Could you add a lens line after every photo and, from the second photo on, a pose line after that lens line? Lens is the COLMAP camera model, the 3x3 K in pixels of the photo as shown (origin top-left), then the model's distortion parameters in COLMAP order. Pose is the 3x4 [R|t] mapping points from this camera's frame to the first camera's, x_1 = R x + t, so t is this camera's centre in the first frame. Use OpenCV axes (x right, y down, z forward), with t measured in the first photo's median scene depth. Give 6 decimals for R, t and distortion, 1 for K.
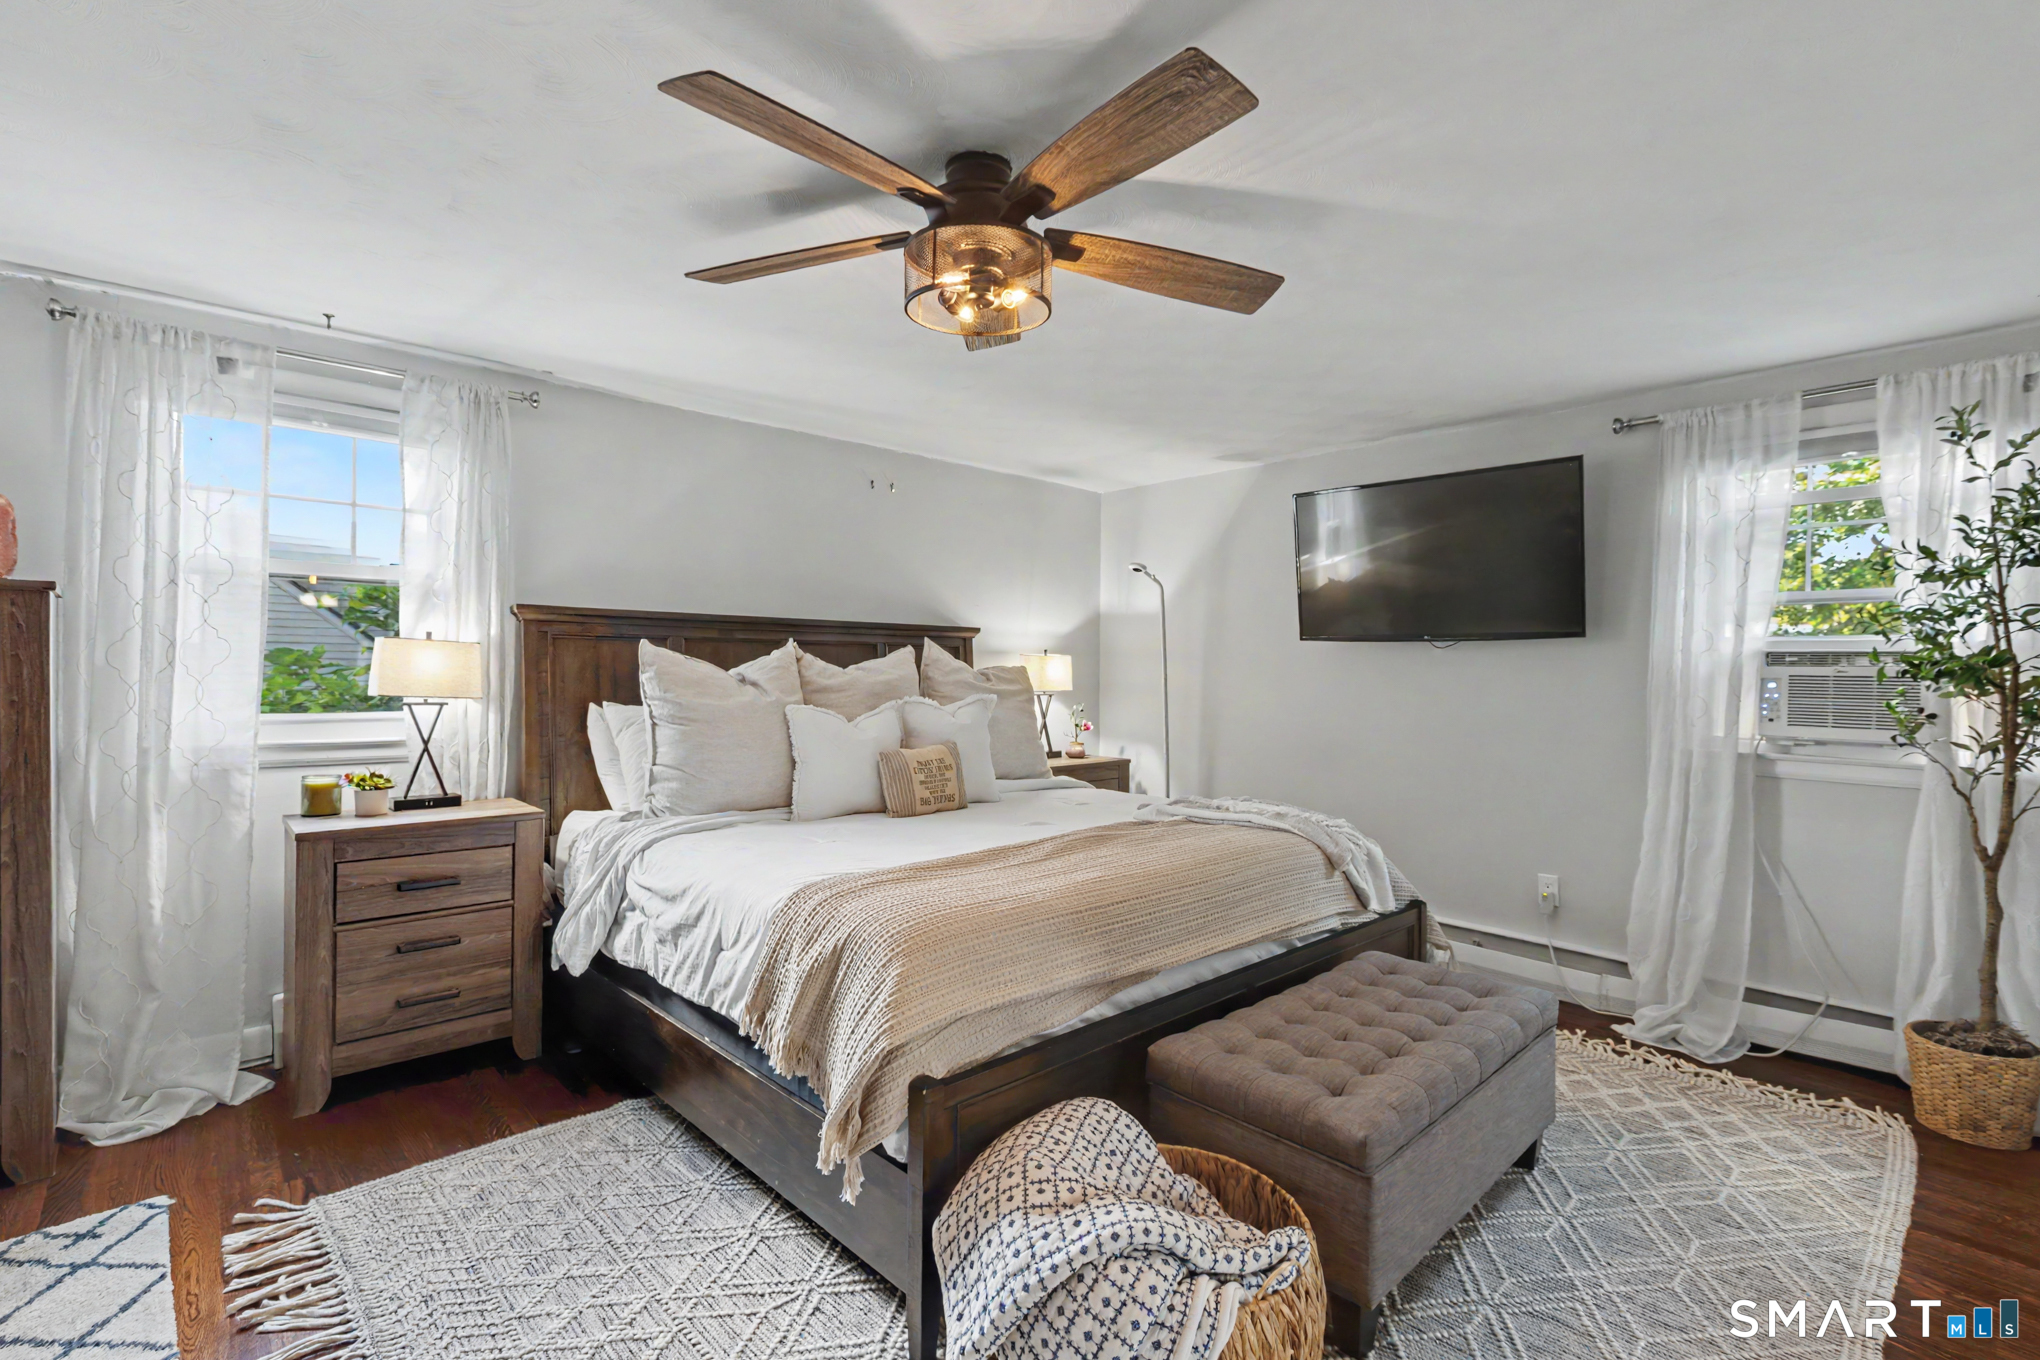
lens RADIAL K [[914.7, 0, 1020.0], [0, 914.7, 680.0], [0, 0, 1]] dist [0.000100, -0.000126]
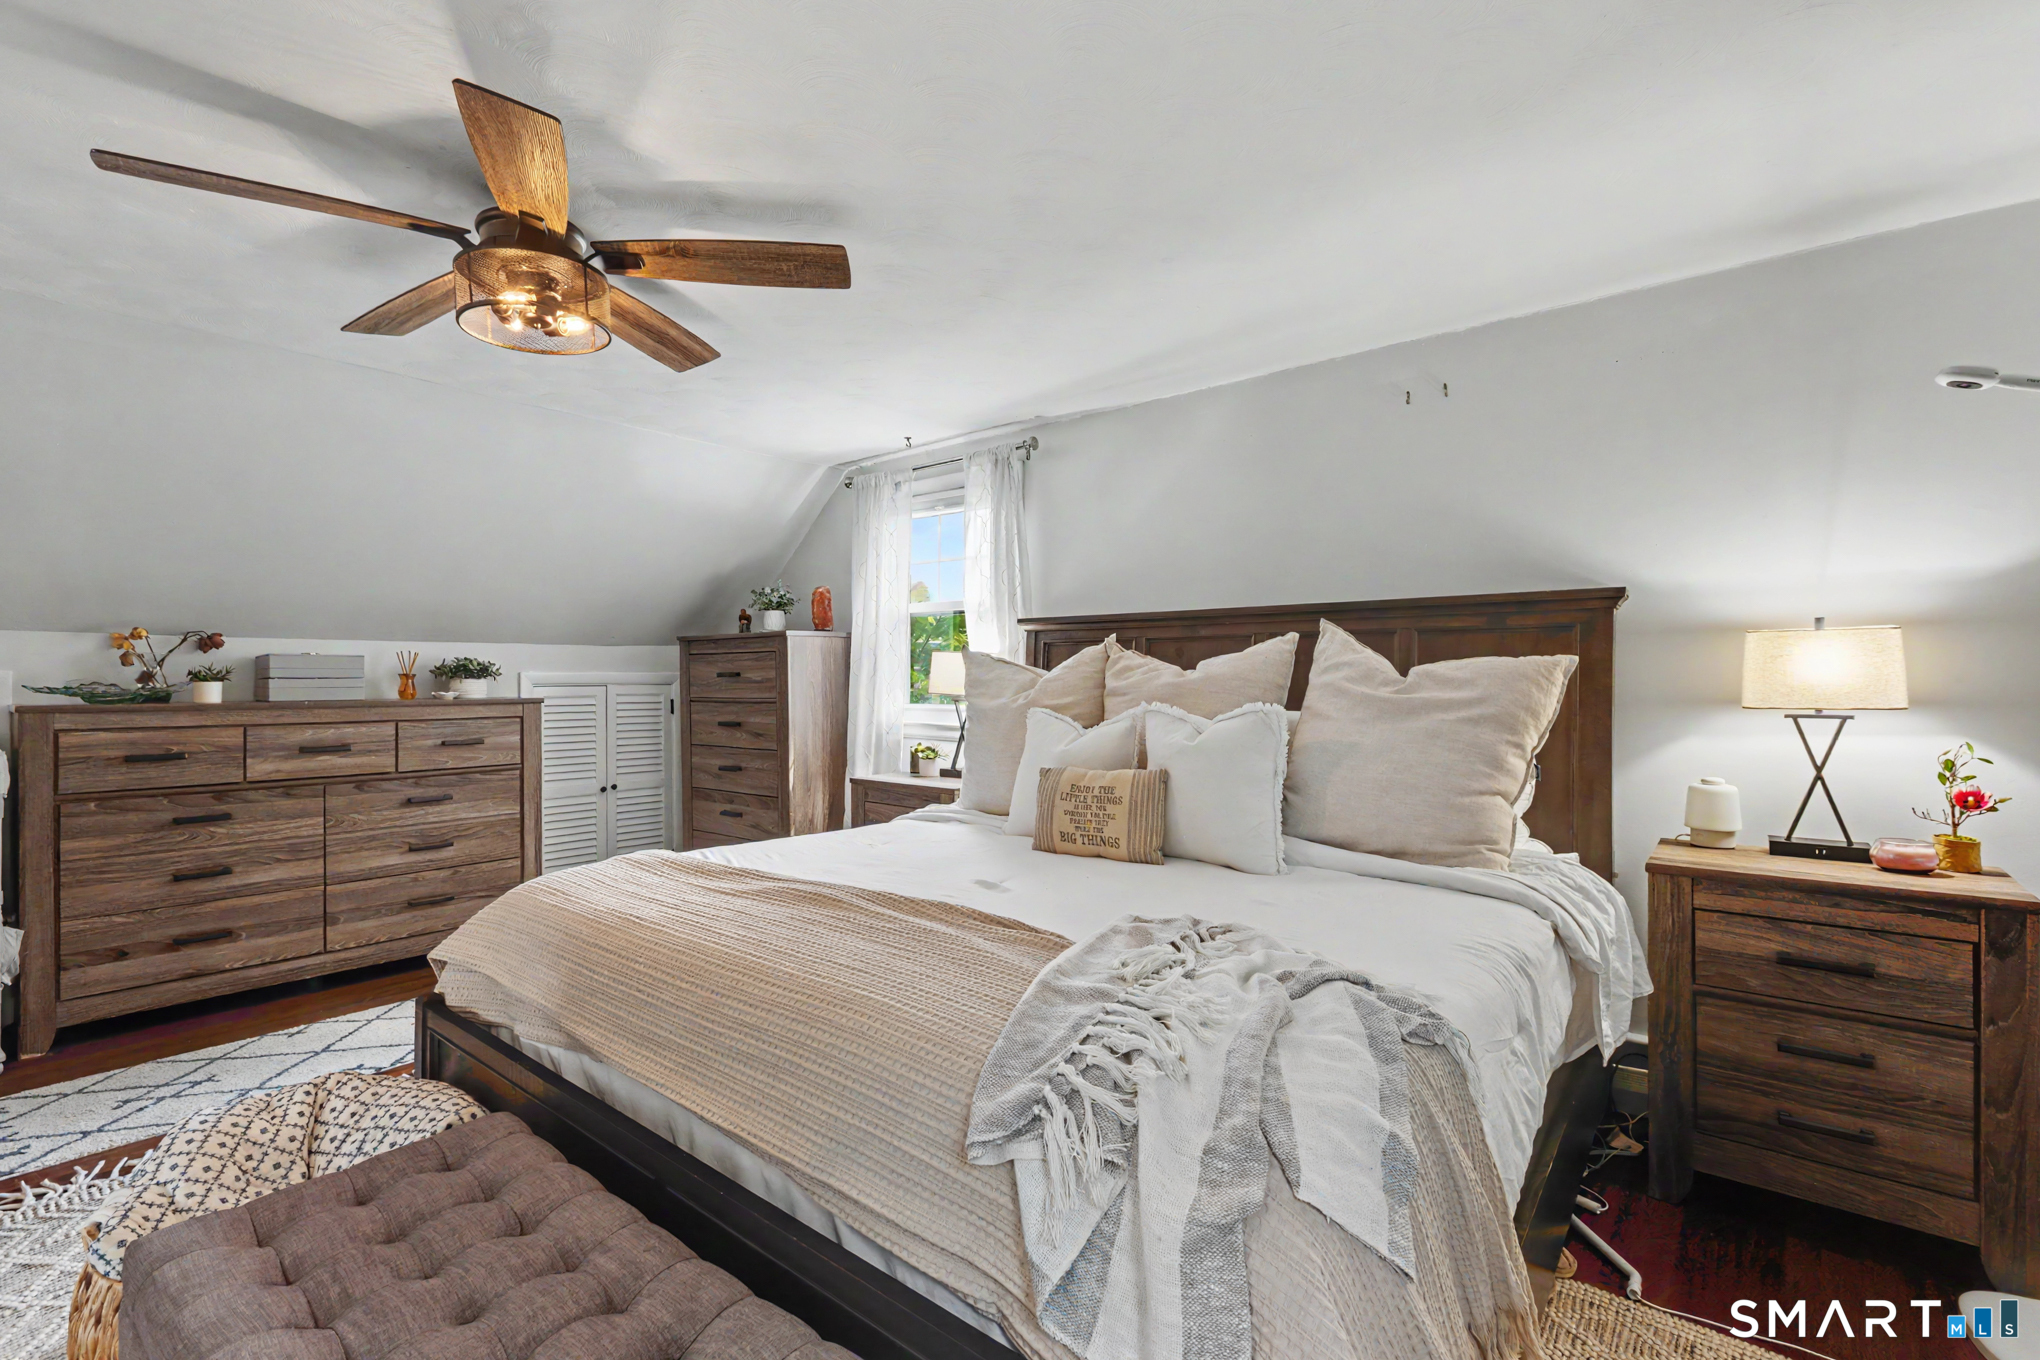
lens RADIAL K [[914.7, 0, 1020.0], [0, 914.7, 680.0], [0, 0, 1]] dist [0.000100, -0.000126]
pose [[0.109943, -0.004488, -0.993928, 0.576844], [-0.014609, 0.999874, -0.006131, 0.005432], [0.993831, 0.015195, 0.109864, 0.771054]]
